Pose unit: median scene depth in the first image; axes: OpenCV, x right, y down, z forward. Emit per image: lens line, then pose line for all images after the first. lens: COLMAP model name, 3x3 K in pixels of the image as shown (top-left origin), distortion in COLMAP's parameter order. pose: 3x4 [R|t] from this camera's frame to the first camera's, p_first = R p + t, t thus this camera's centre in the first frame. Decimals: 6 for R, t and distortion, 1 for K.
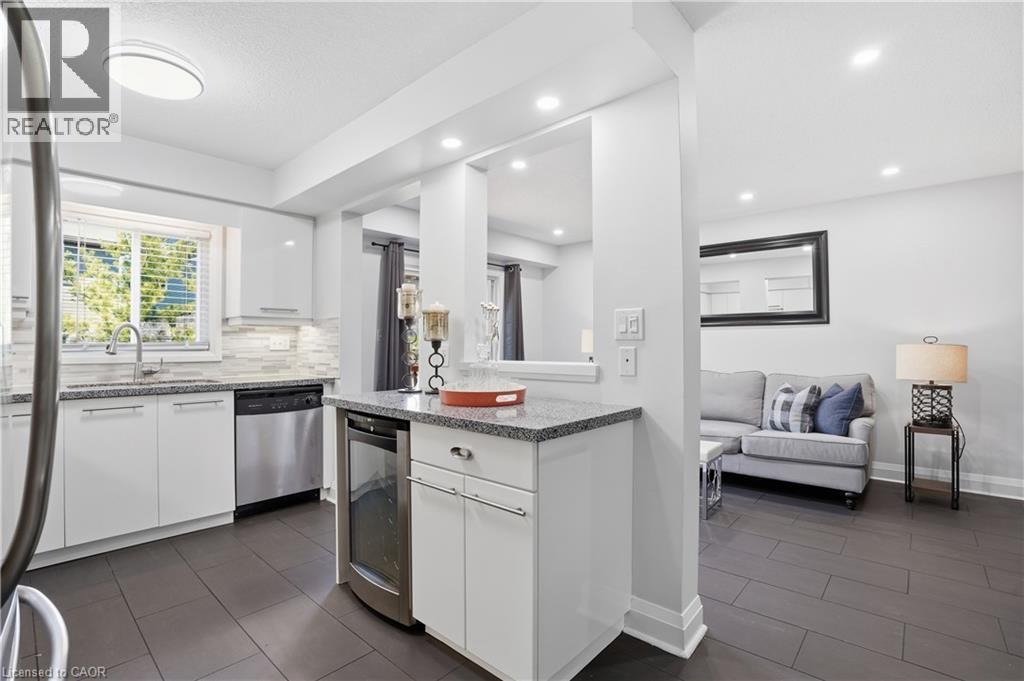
lens RADIAL K [[481.7, 0, 516.6], [0, 481.7, 344.1], [0, 0, 1]] dist [-0.051093, 0.000485]
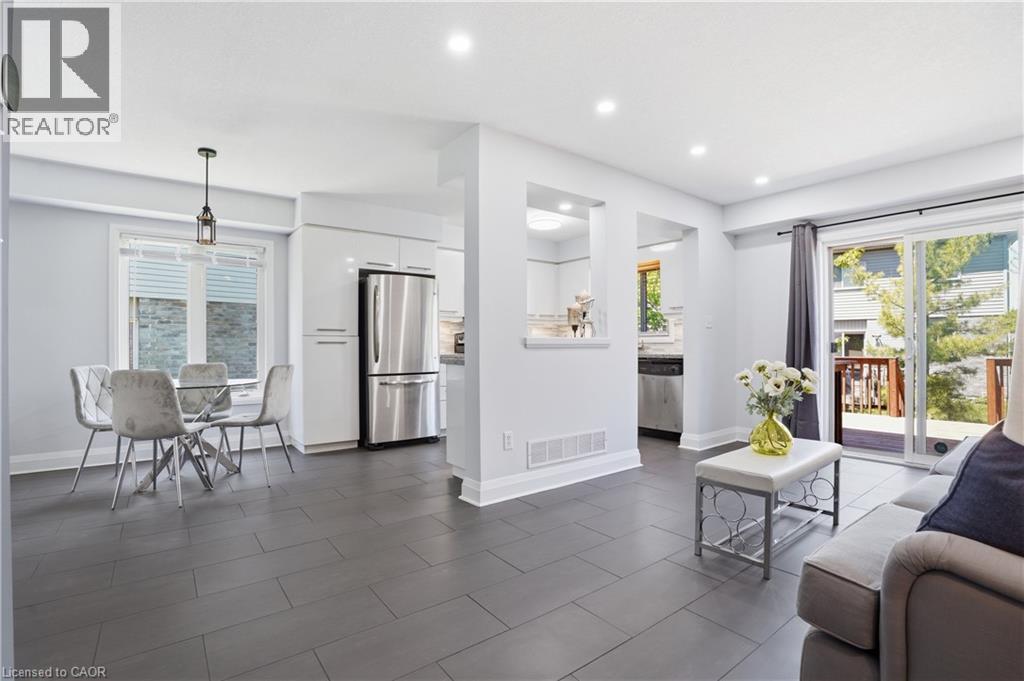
lens RADIAL K [[481.7, 0, 516.6], [0, 481.7, 344.1], [0, 0, 1]] dist [-0.051093, 0.000485]
pose [[-0.199461, -0.000976, -0.979905, 1.077221], [0.009446, 0.999951, -0.002919, 0.041877], [0.979860, -0.009839, -0.199442, 0.827229]]
